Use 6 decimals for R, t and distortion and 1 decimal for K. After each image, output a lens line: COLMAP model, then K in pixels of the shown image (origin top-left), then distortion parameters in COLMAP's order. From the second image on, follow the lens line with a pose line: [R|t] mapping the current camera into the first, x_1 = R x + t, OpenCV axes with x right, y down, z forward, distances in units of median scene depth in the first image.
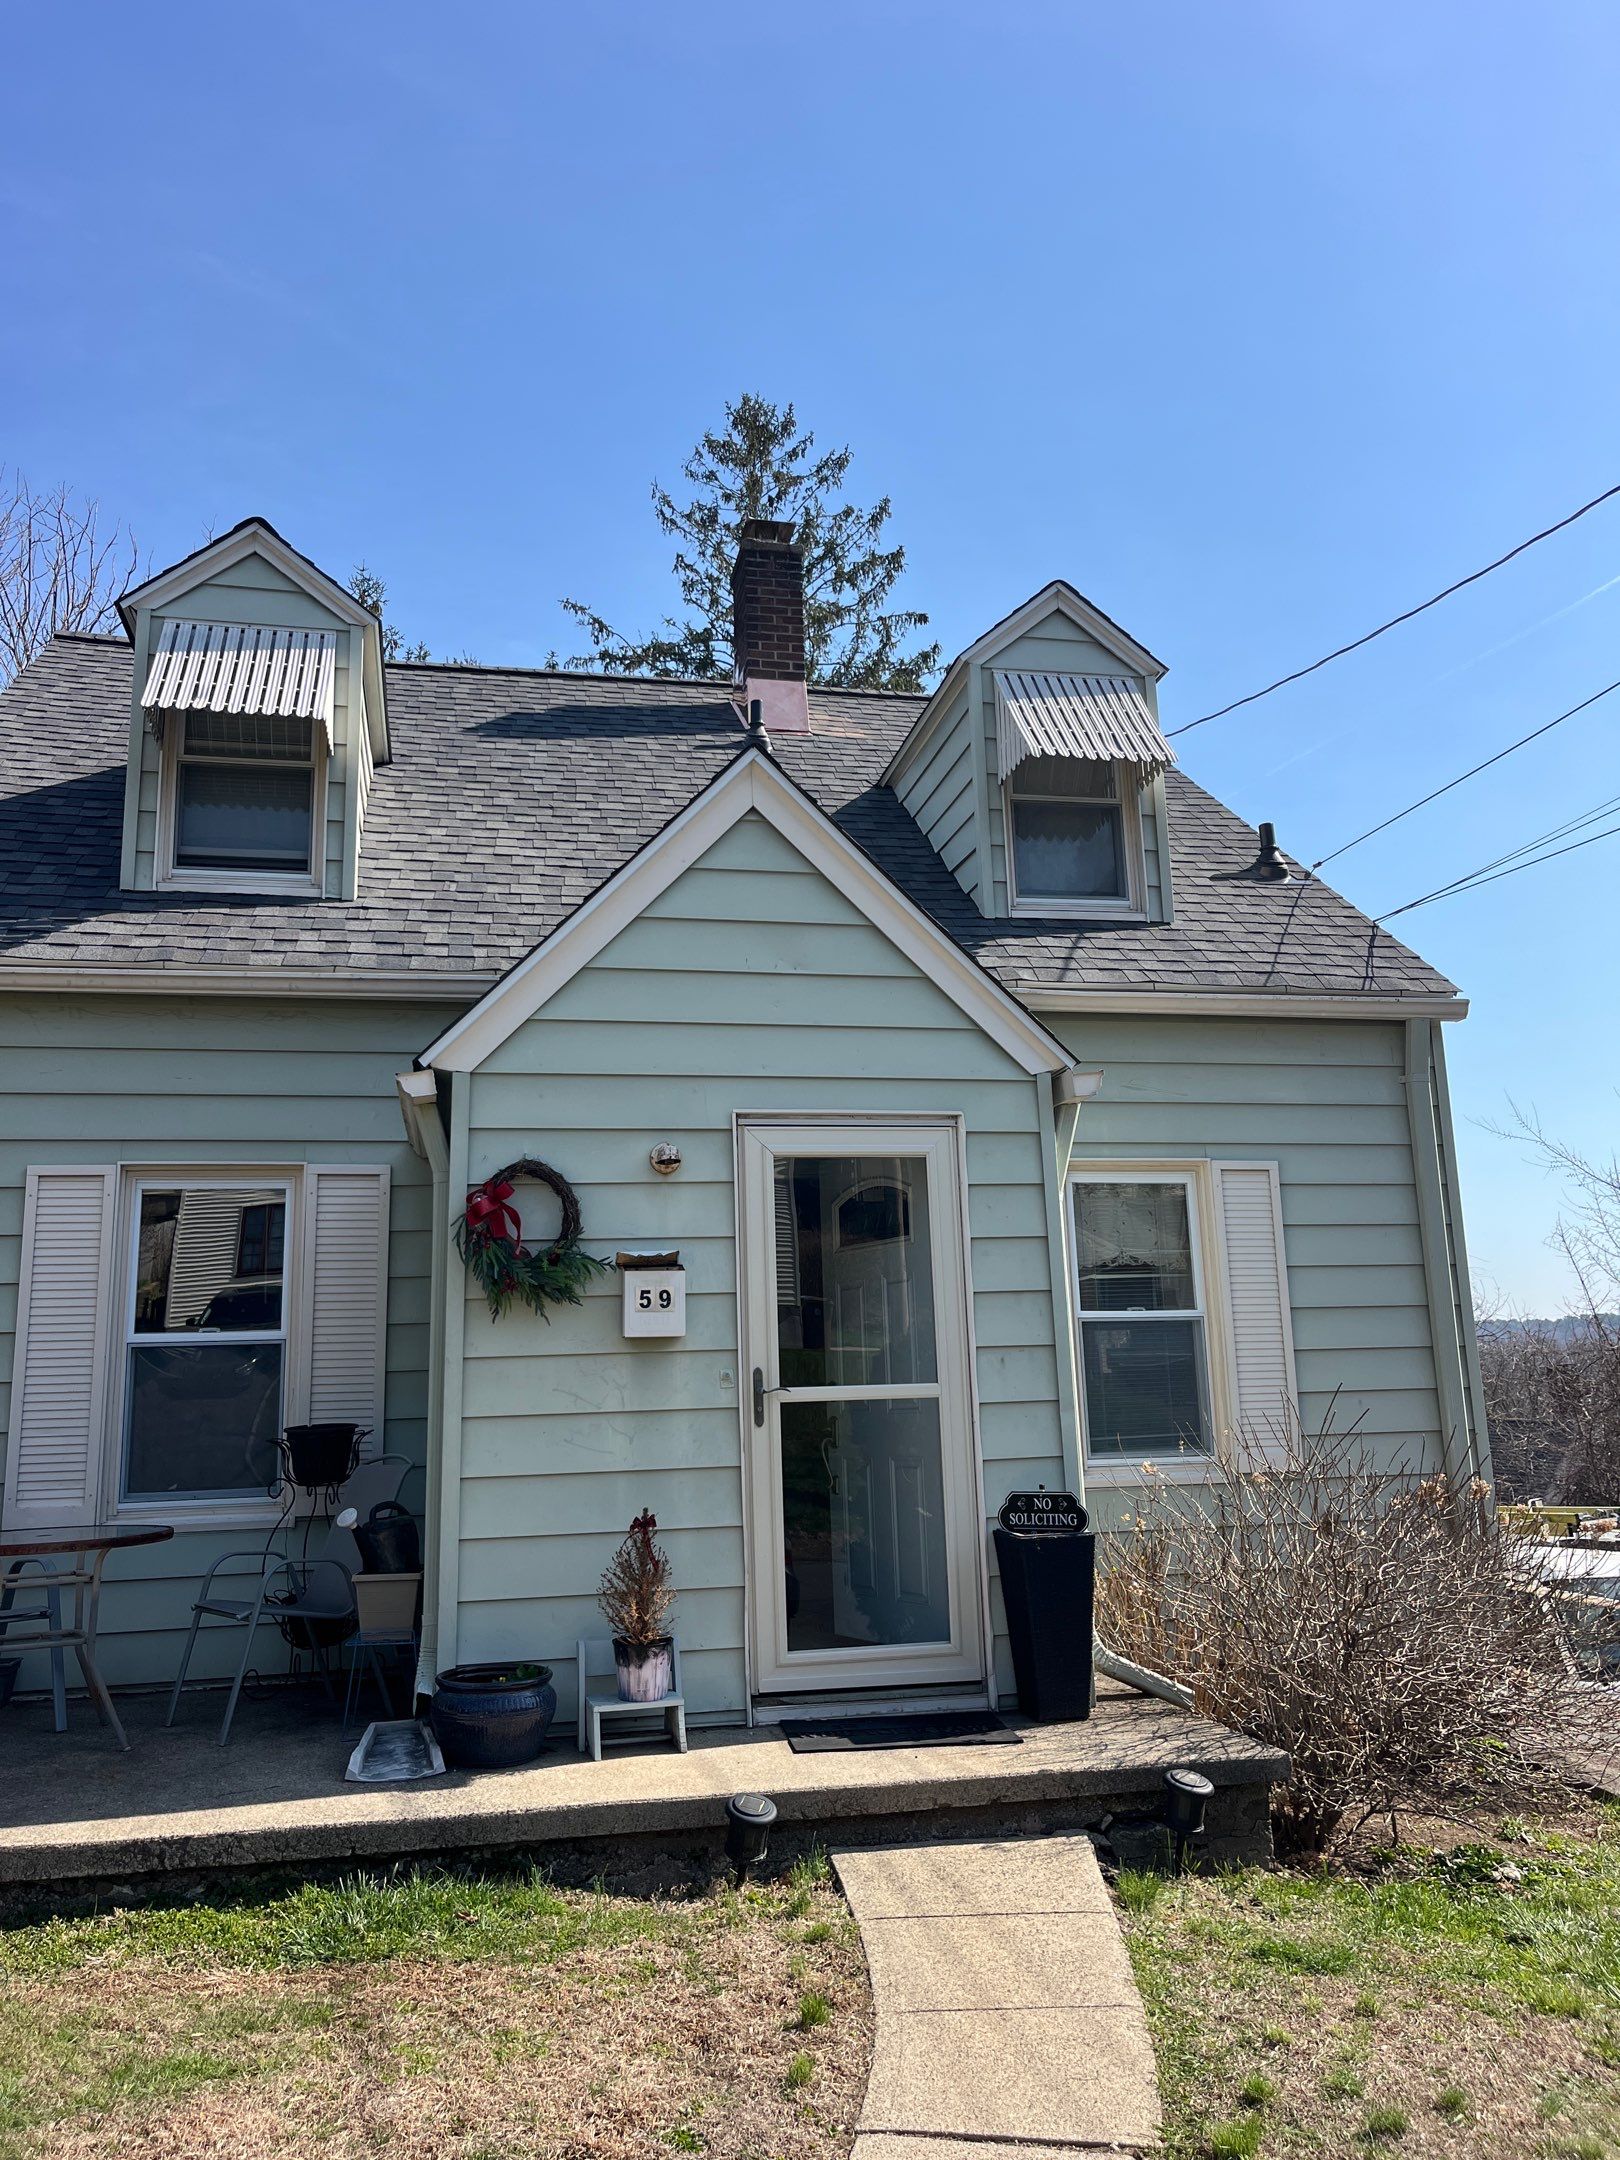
lens RADIAL K [[1630.3, 0, 792.1], [0, 1630.3, 1061.9], [0, 0, 1]] dist [0.052687, -0.070960]
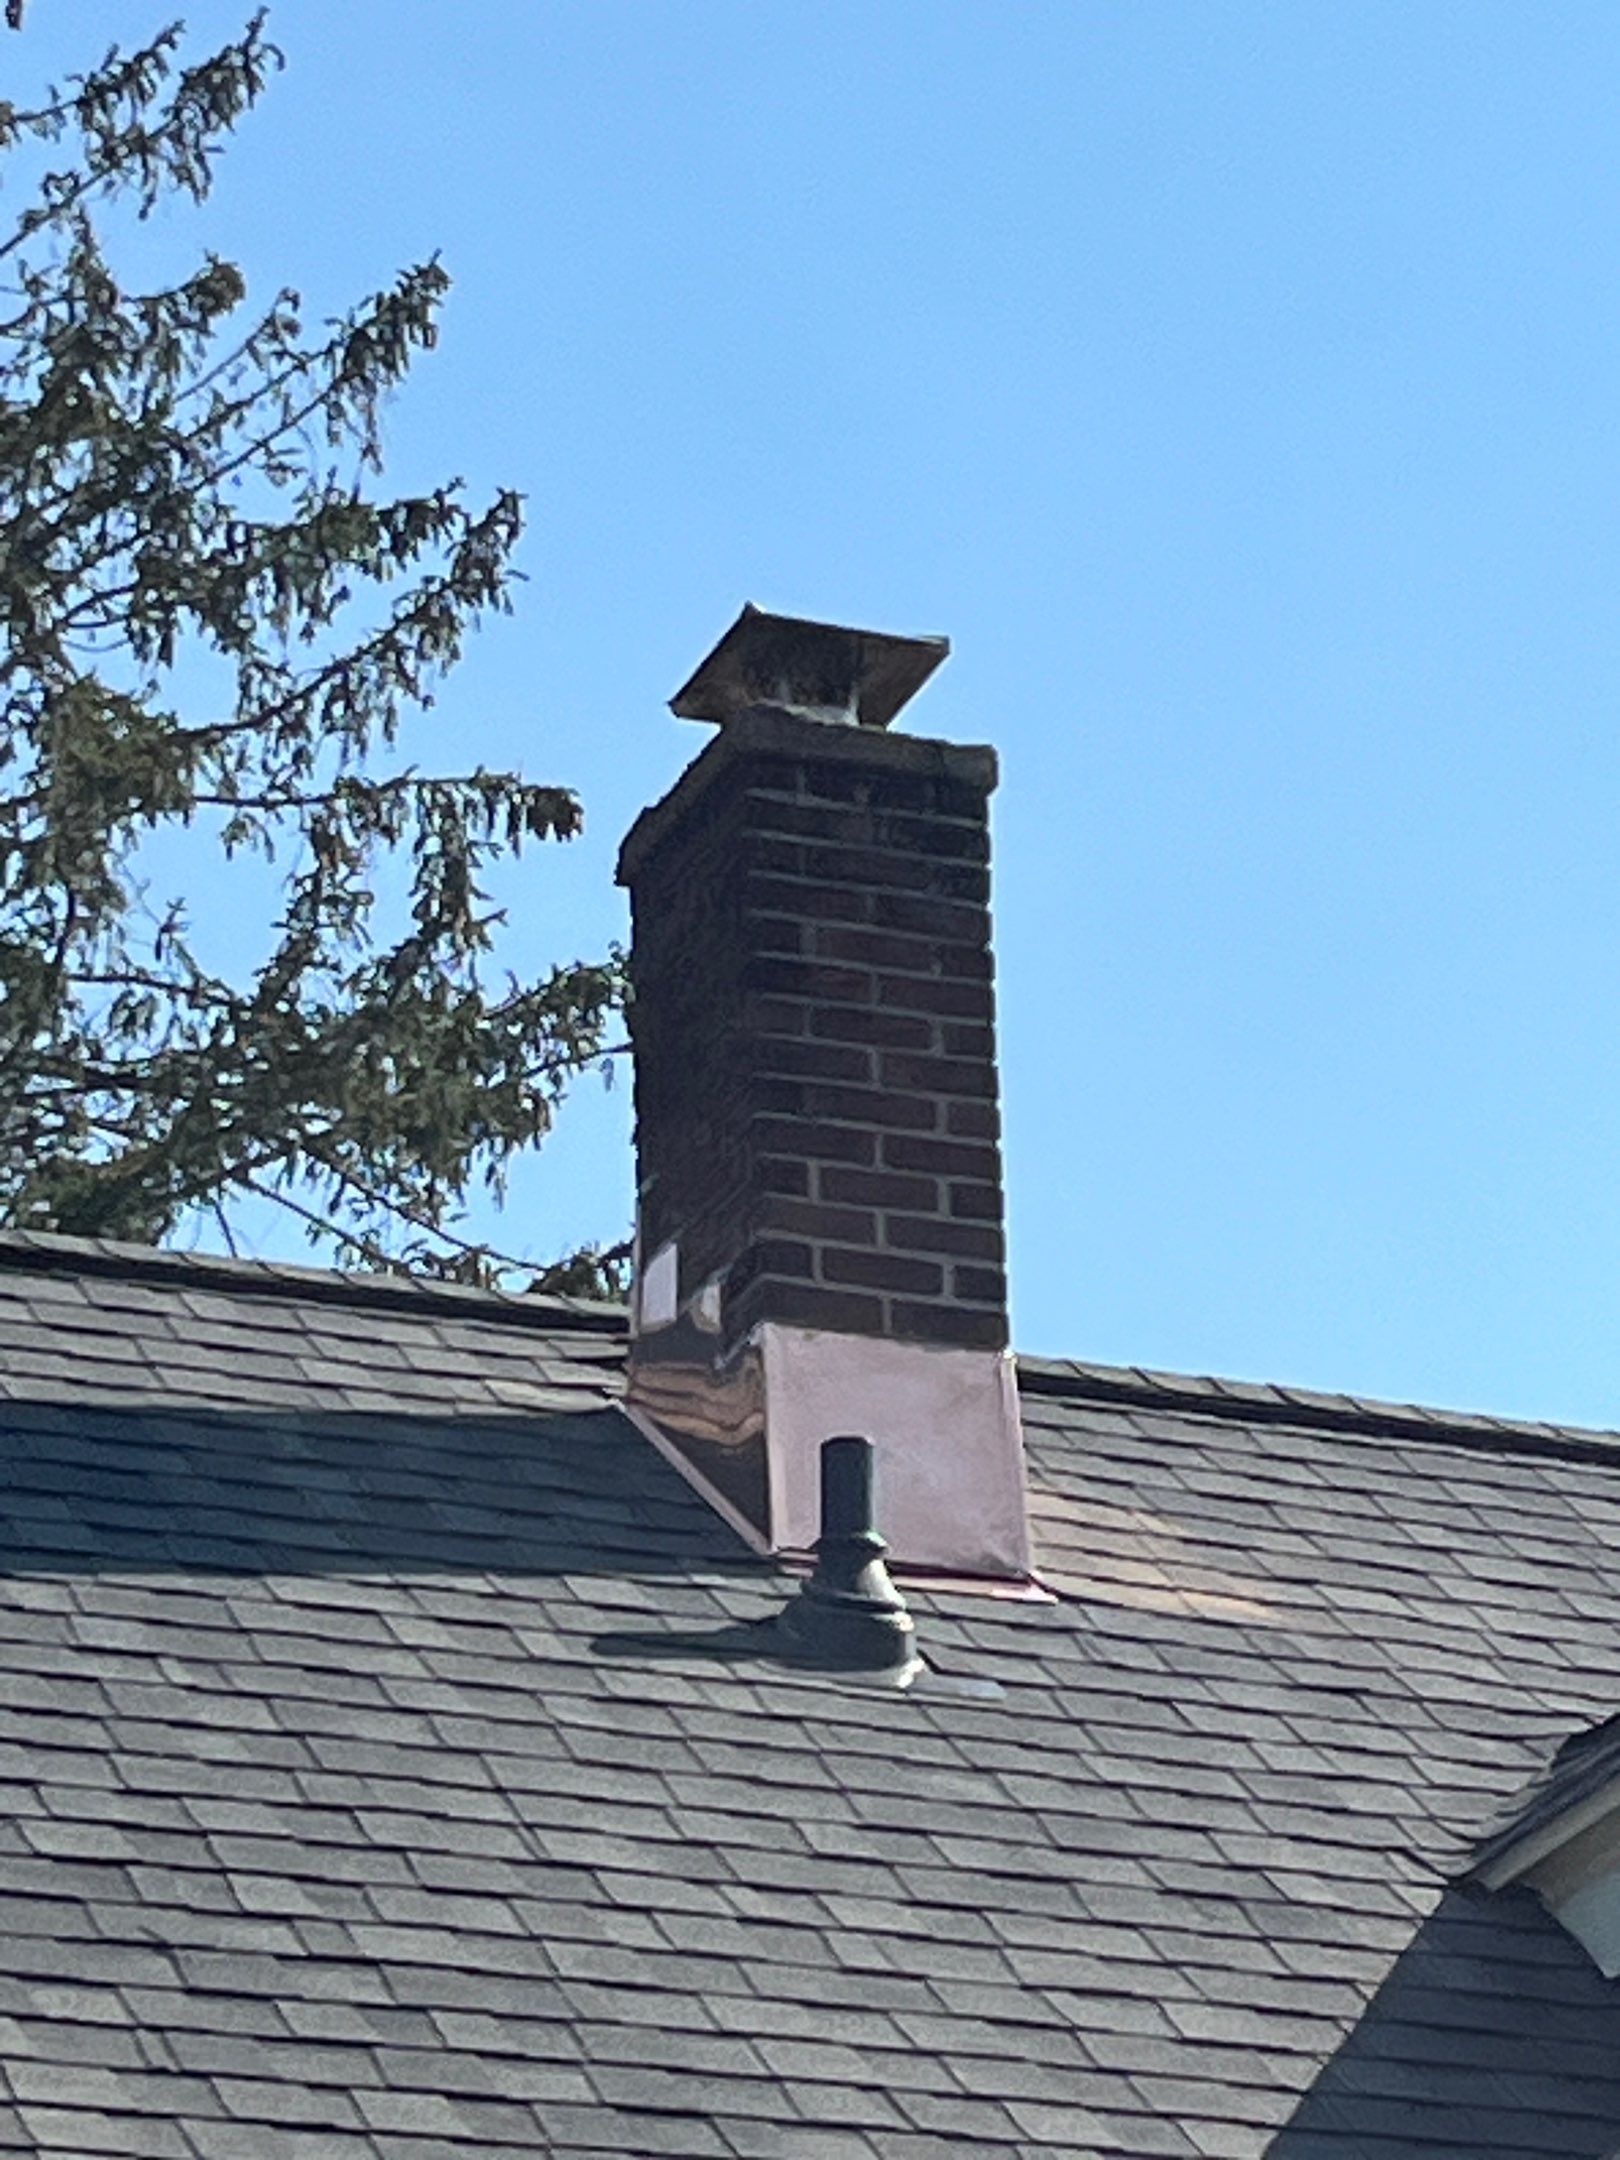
lens RADIAL K [[8172.3, 0, 812.3], [0, 8172.3, 1312.0], [0, 0, 1]] dist [0.395458, -3.577690]
pose [[0.982832, 0.068910, 0.171153, -0.339552], [-0.036116, 0.981543, -0.187798, -0.050987], [-0.180936, 0.178393, 0.967181, -0.097277]]
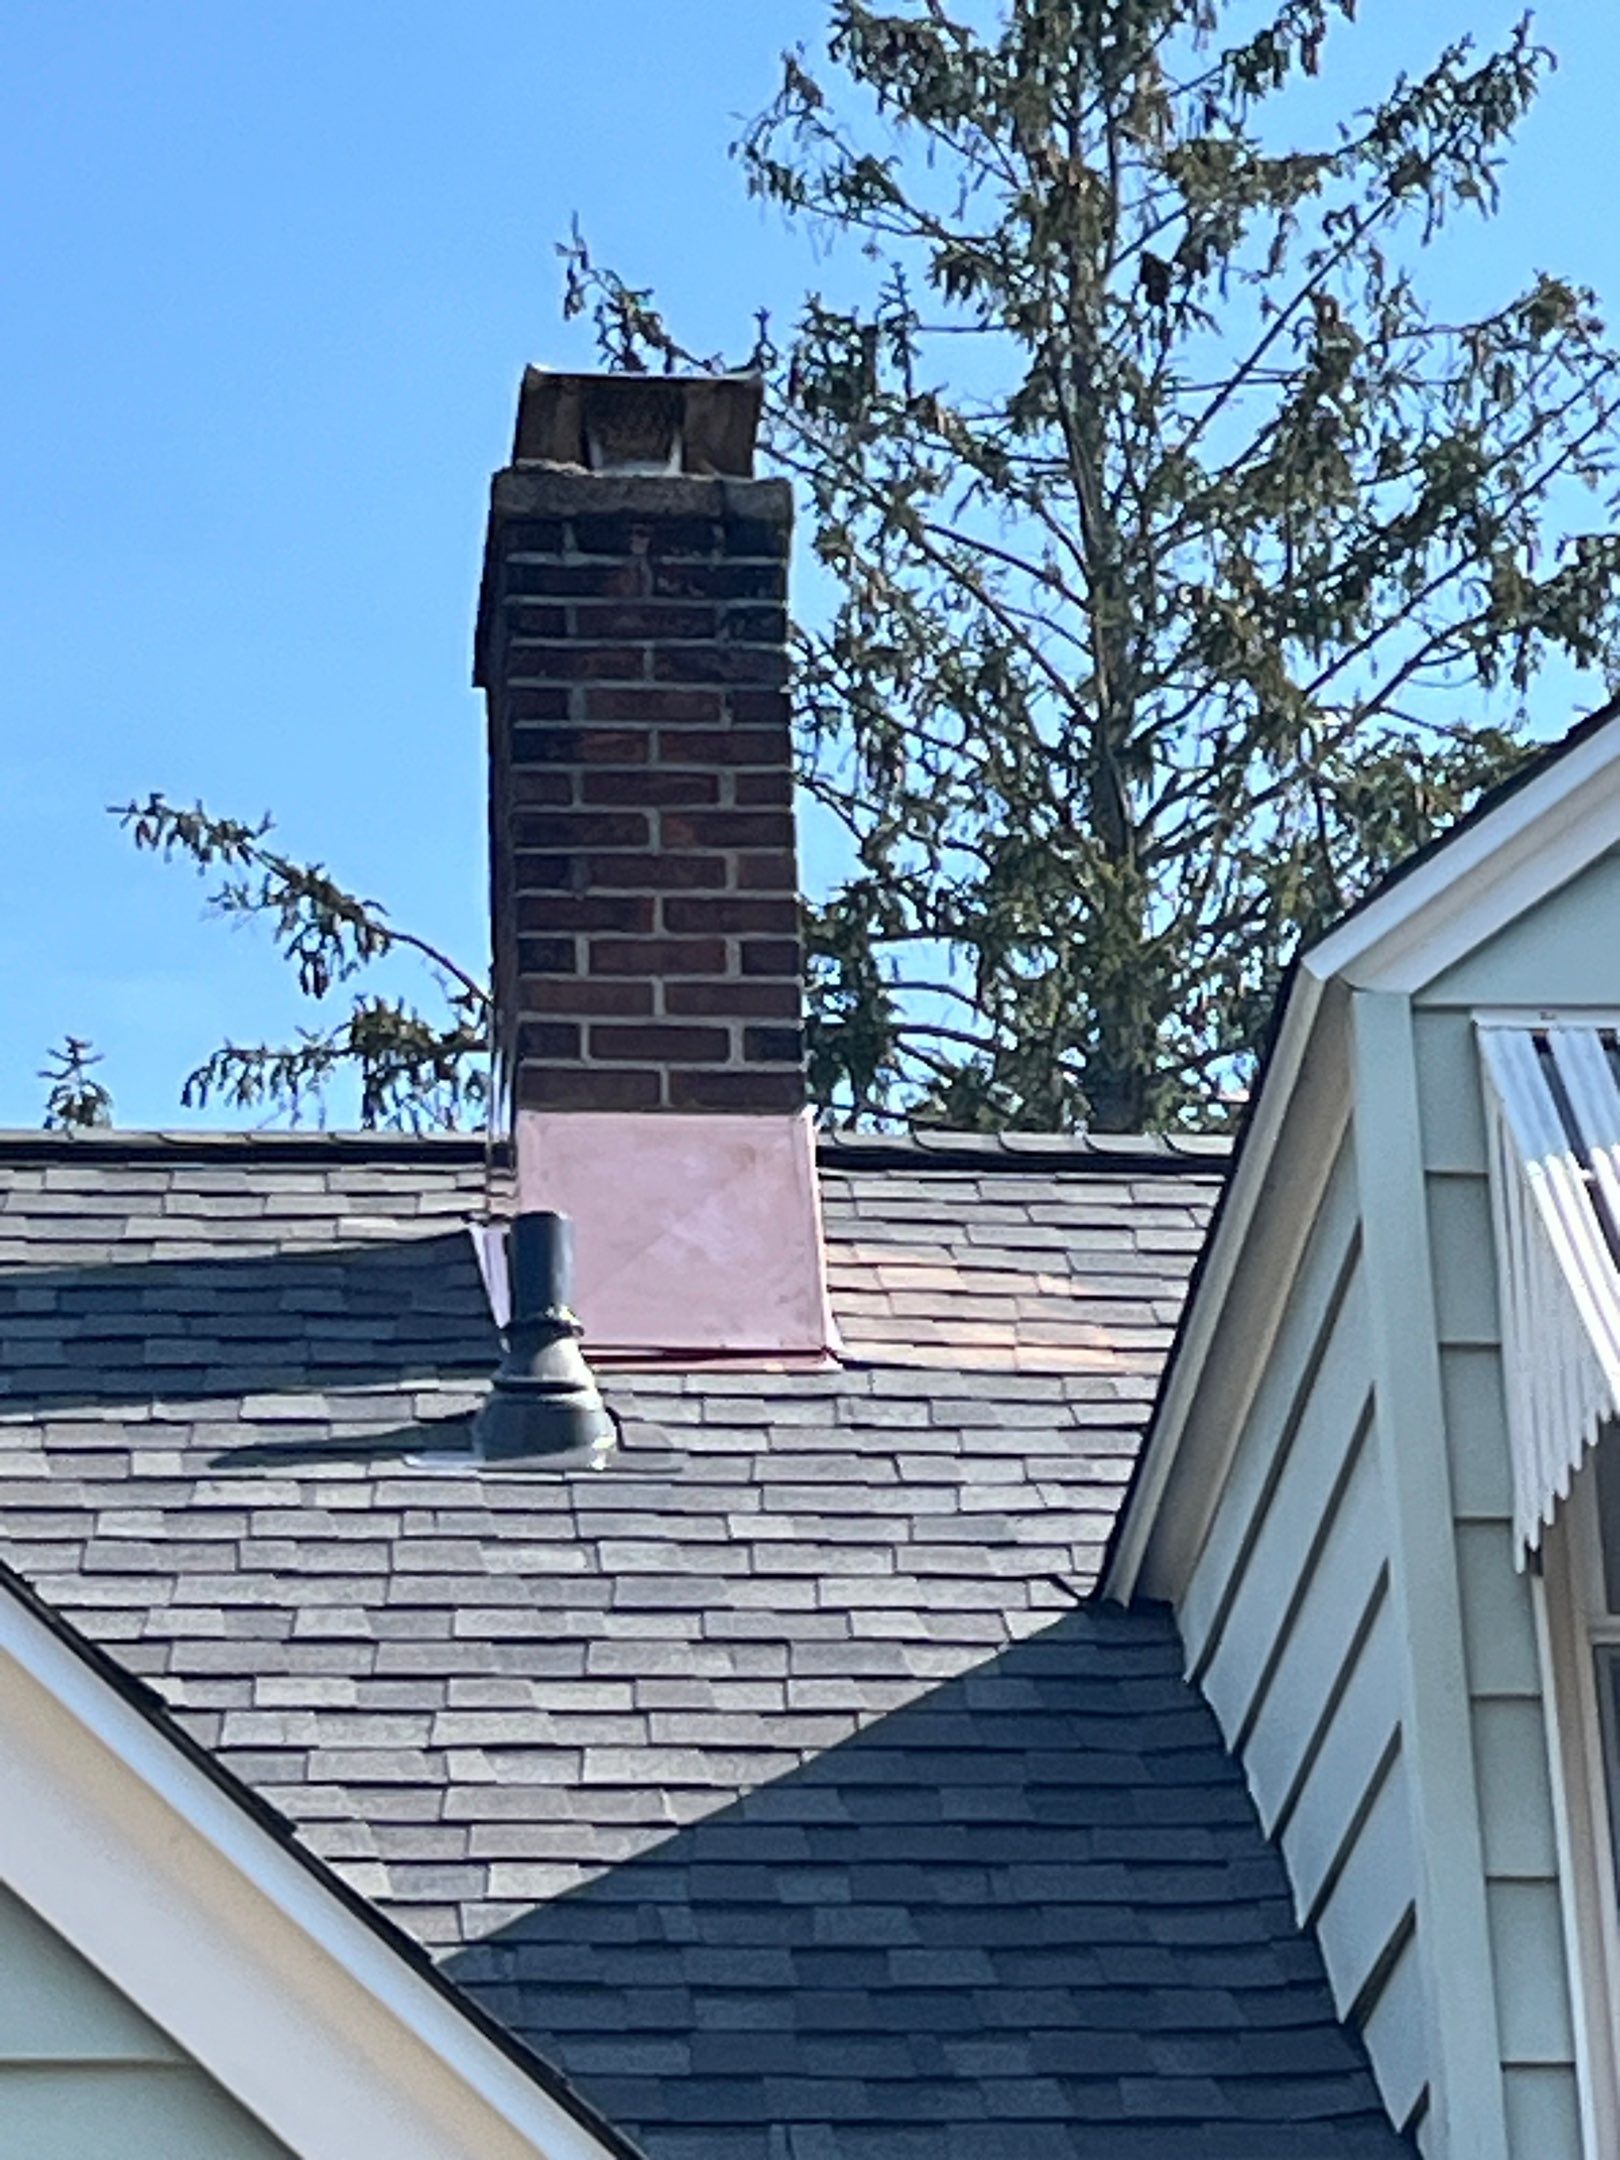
lens RADIAL K [[8271.2, 0, 808.2], [0, 8271.2, 1078.4], [0, 0, 1]] dist [0.305937, -3.508288]
pose [[0.994760, -0.051308, -0.088434, 0.163772], [0.029311, 0.971772, -0.234095, 0.006285], [0.097949, 0.230276, 0.968183, 0.004550]]
